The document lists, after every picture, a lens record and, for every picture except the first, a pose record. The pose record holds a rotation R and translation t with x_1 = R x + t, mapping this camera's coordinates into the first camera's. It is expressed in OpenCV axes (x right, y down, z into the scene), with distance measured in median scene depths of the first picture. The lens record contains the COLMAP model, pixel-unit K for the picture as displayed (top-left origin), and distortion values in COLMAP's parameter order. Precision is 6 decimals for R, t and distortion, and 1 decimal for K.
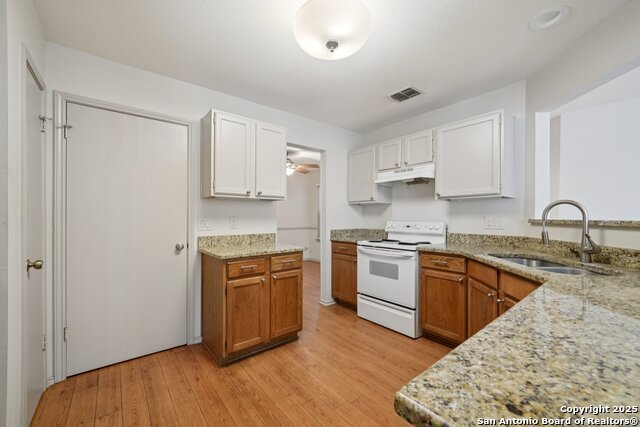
lens RADIAL K [[262.0, 0, 322.3], [0, 262.0, 216.5], [0, 0, 1]] dist [-0.001359, 0.000034]
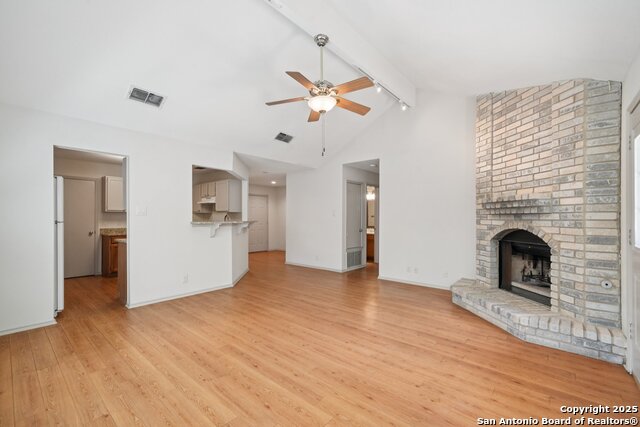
lens RADIAL K [[277.4, 0, 317.1], [0, 277.4, 219.3], [0, 0, 1]] dist [0.018906, 0.000075]
pose [[0.985996, -0.000668, 0.166767, 1.033011], [0.000664, 1.000000, 0.000076, -0.002716], [-0.166767, 0.000036, 0.985996, -1.817605]]
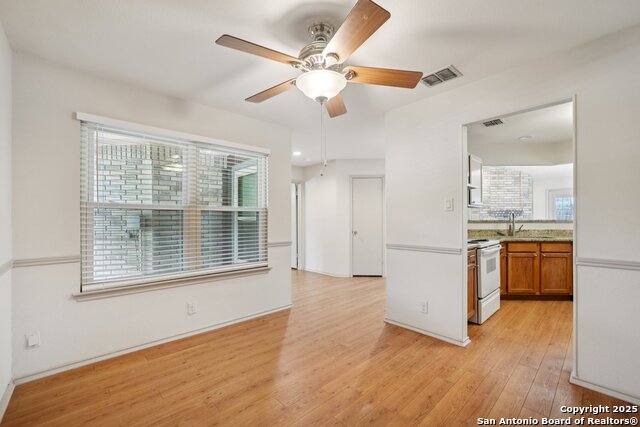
lens RADIAL K [[262.0, 0, 322.3], [0, 262.0, 216.5], [0, 0, 1]] dist [-0.001359, 0.000034]
pose [[-0.063442, 0.008885, 0.997946, -0.941558], [0.004970, 0.999951, -0.008587, -0.003865], [-0.997973, 0.004415, -0.063483, 1.983512]]
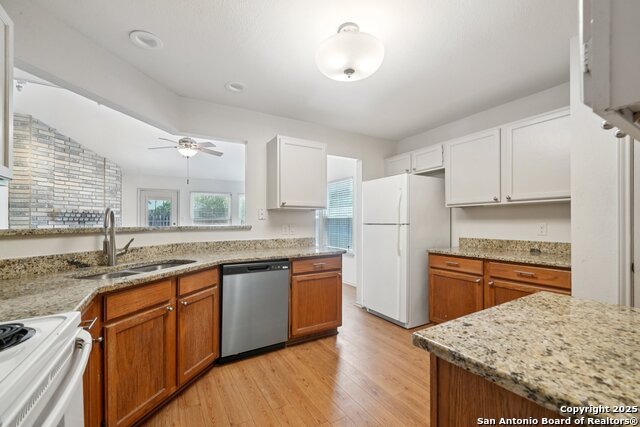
lens RADIAL K [[262.2, 0, 321.4], [0, 262.2, 224.7], [0, 0, 1]] dist [-0.011841, -0.000169]
pose [[-0.990181, 0.004296, 0.139724, -0.004529], [0.005118, 0.999972, 0.005521, 0.001765], [-0.139696, 0.006182, -0.990175, 1.272797]]
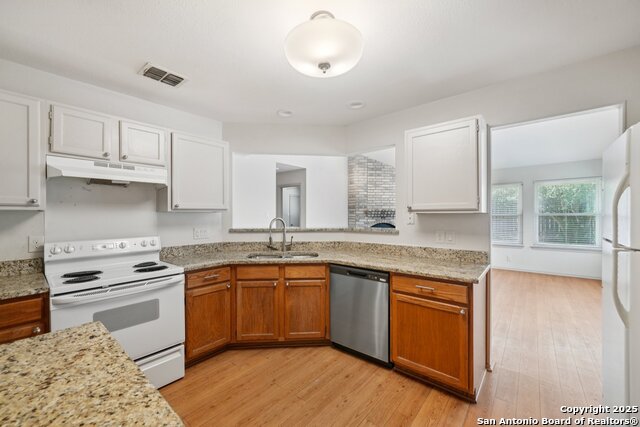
lens RADIAL K [[257.9, 0, 320.0], [0, 257.9, 213.5], [0, 0, 1]] dist [-0.000444, 0.000973]
pose [[-0.194077, 0.002822, 0.980982, -0.544118], [0.000437, 0.999996, -0.002790, -0.057646], [-0.980986, -0.000112, -0.194077, 0.719717]]
